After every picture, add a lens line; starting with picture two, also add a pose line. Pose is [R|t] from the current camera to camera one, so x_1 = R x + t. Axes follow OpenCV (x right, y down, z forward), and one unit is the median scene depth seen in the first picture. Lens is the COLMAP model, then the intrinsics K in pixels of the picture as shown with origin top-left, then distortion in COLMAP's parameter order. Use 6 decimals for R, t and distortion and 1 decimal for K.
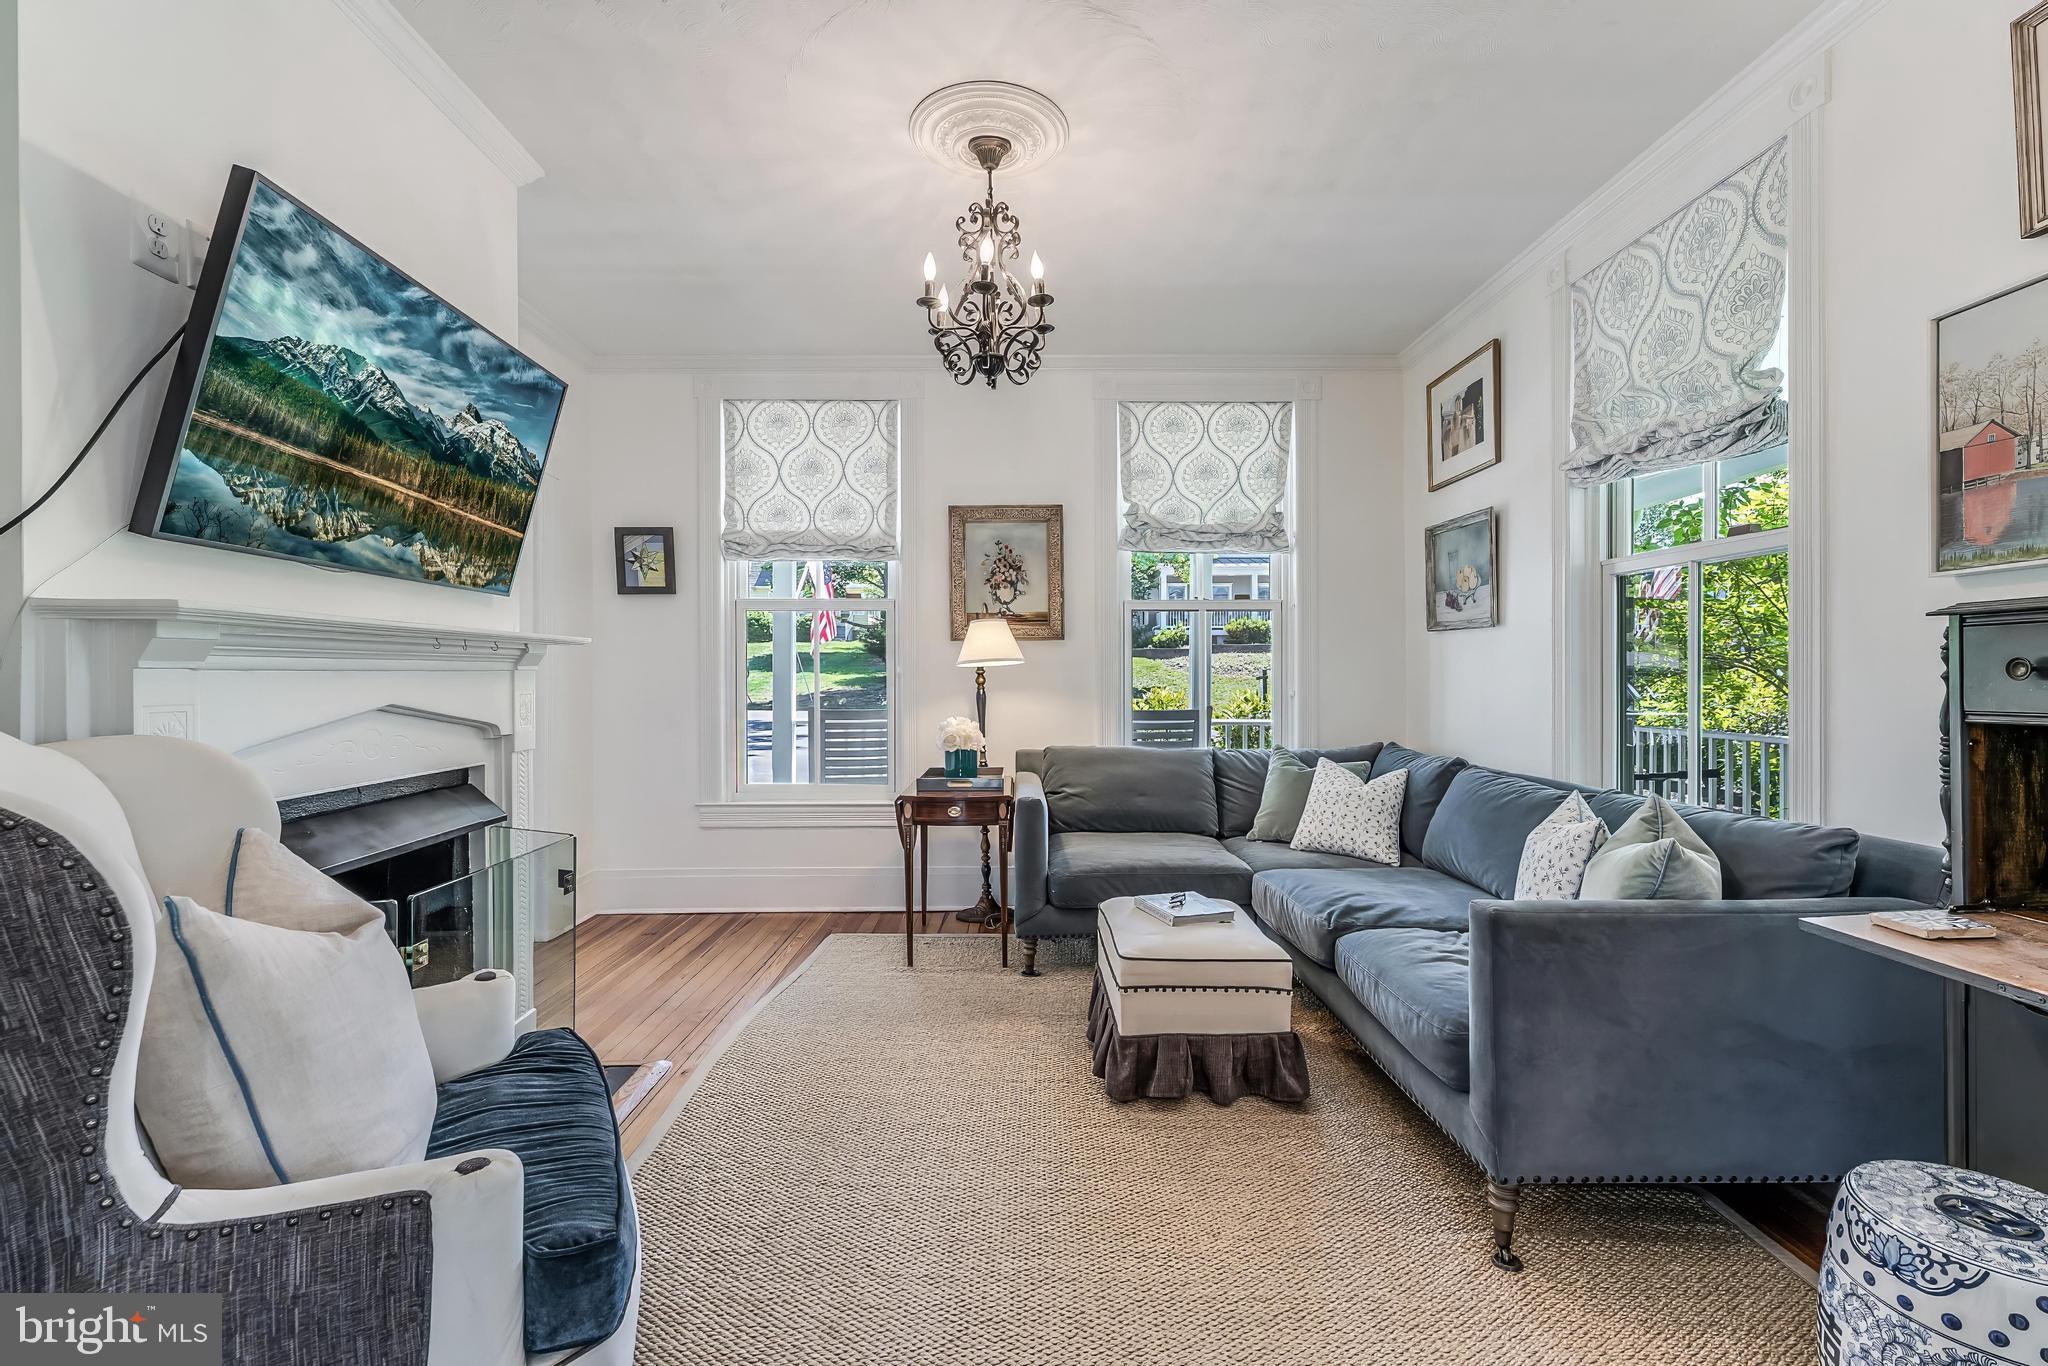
lens RADIAL K [[897.5, 0, 1025.5], [0, 897.5, 685.2], [0, 0, 1]] dist [0.003834, -0.002491]
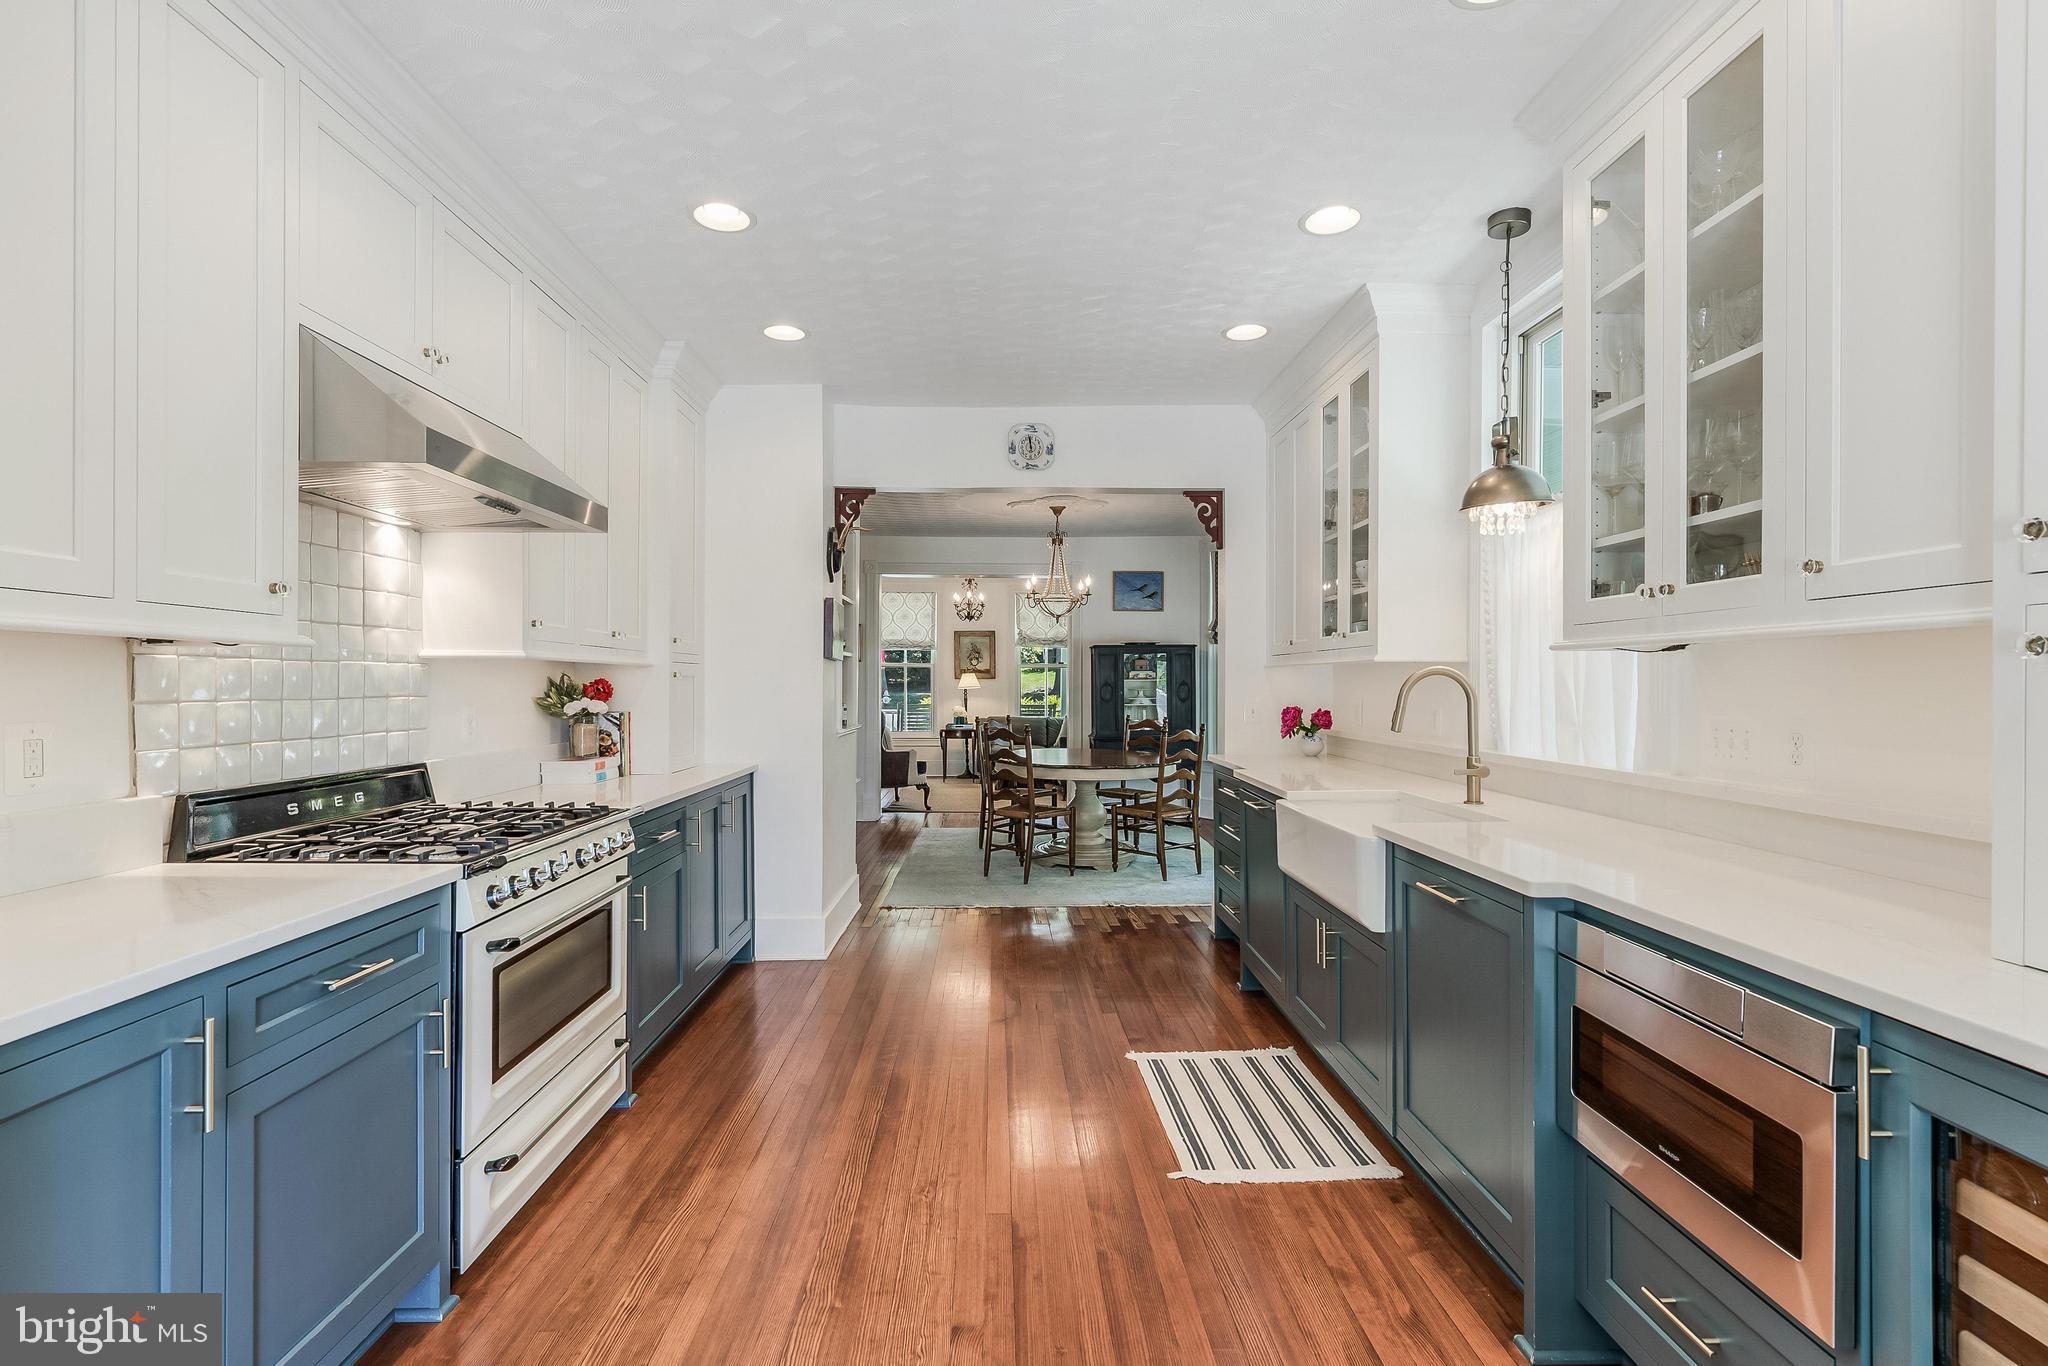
lens RADIAL K [[960.7, 0, 1015.9], [0, 960.7, 686.8], [0, 0, 1]] dist [-0.000192, 0.000738]
pose [[0.999838, 0.001680, 0.017898, 0.062039], [-0.001609, 0.999991, -0.003988, -0.015692], [-0.017905, 0.003958, 0.999832, -2.296597]]
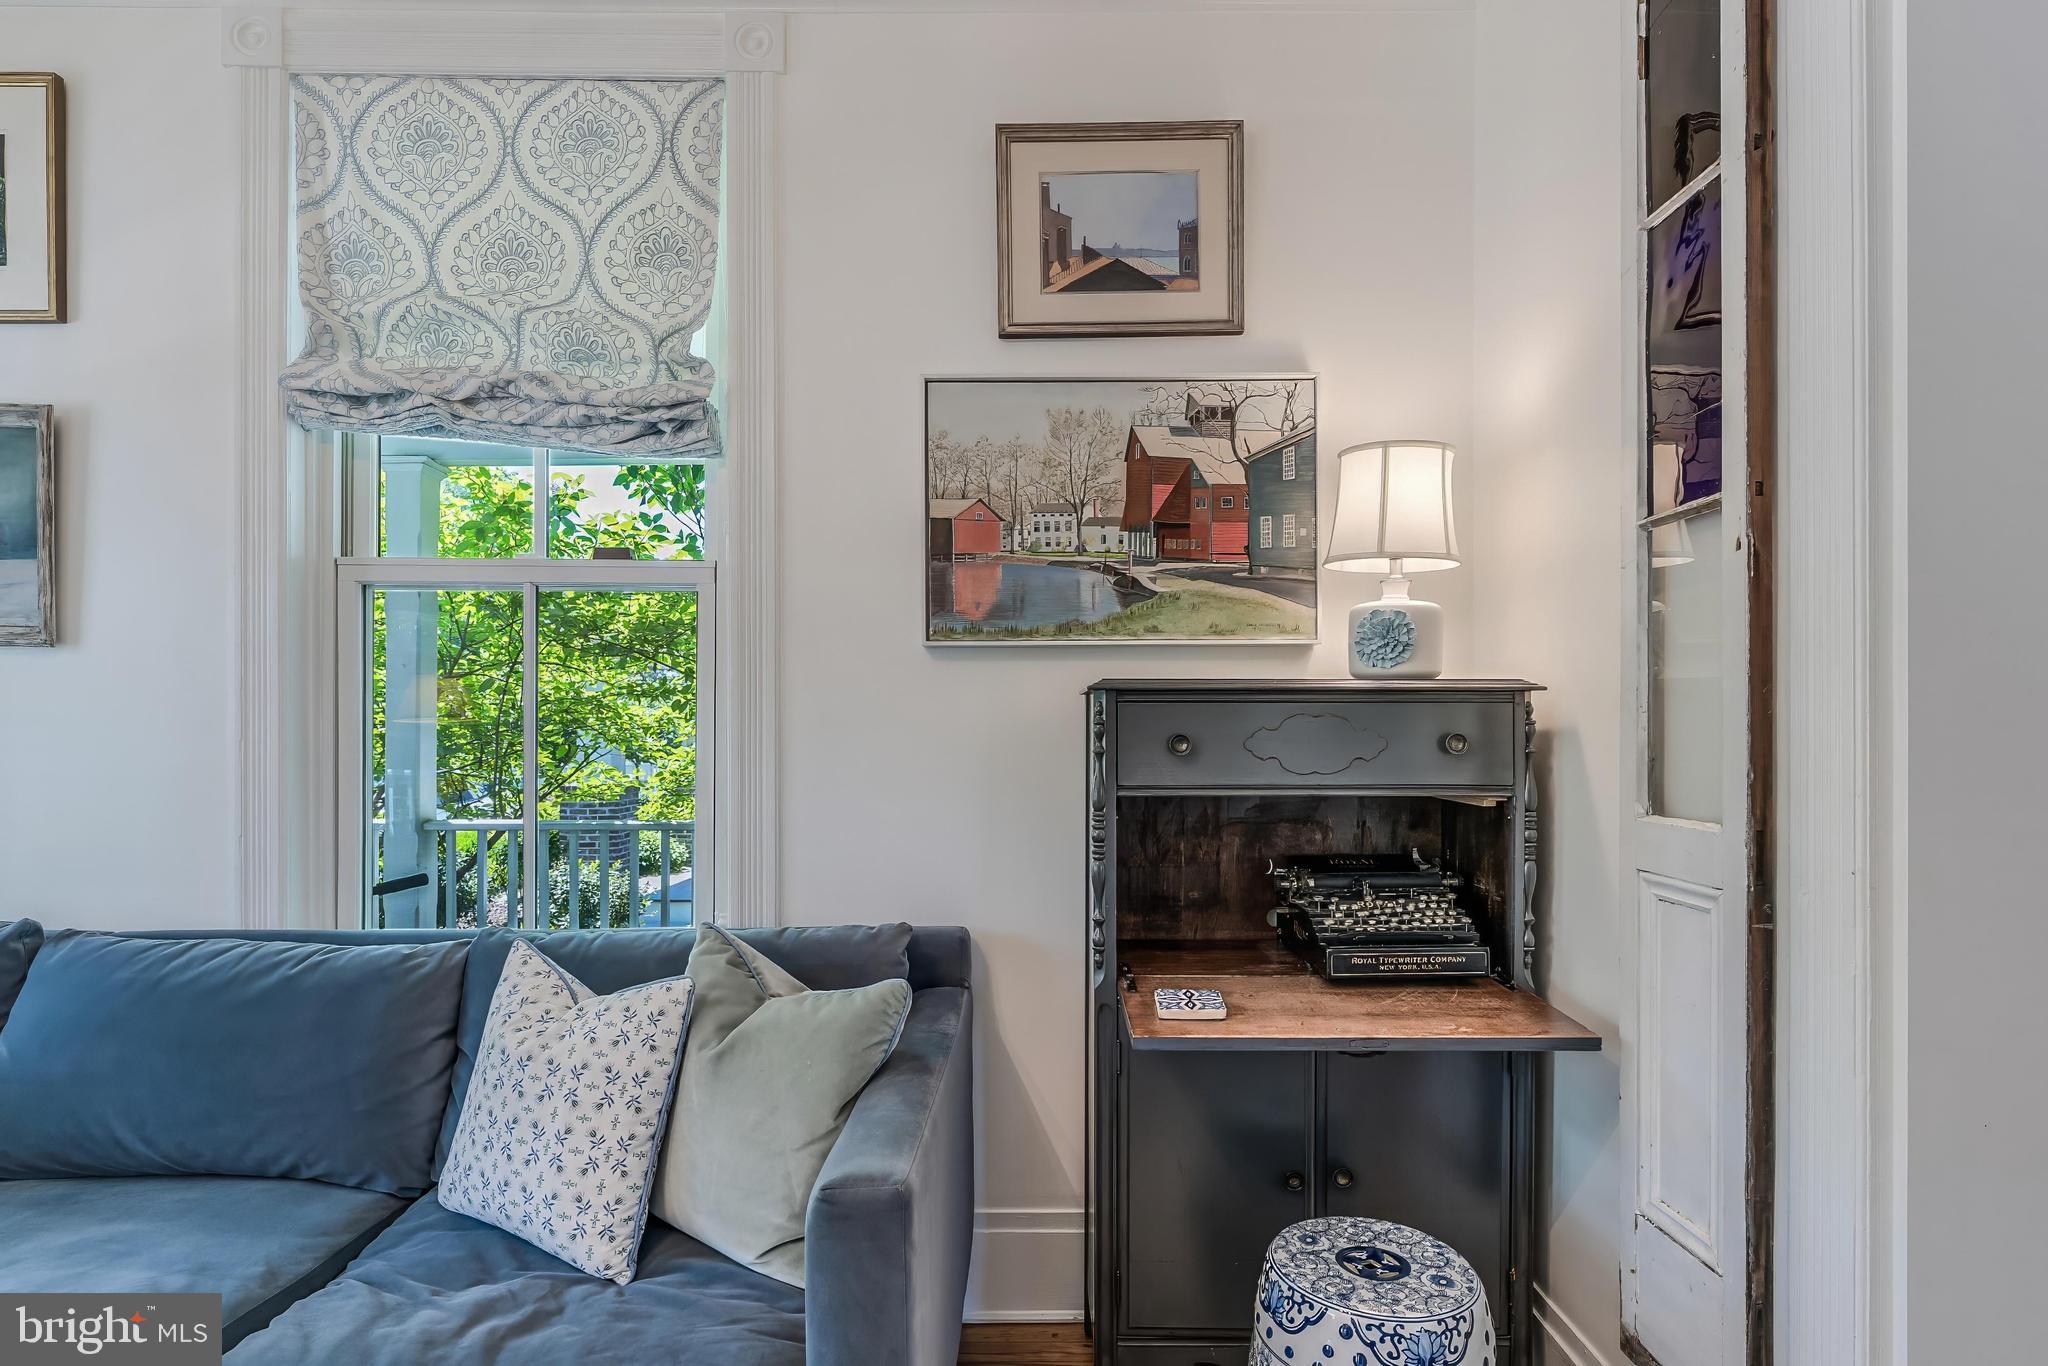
lens RADIAL K [[1056.2, 0, 1038.1], [0, 1056.2, 729.5], [0, 0, 1]] dist [0.001039, 0.000454]
pose [[0.009274, 0.005051, 0.999944, -0.061157], [0.006212, 0.999968, -0.005108, -0.012057], [-0.999938, 0.006259, 0.009243, 0.440434]]
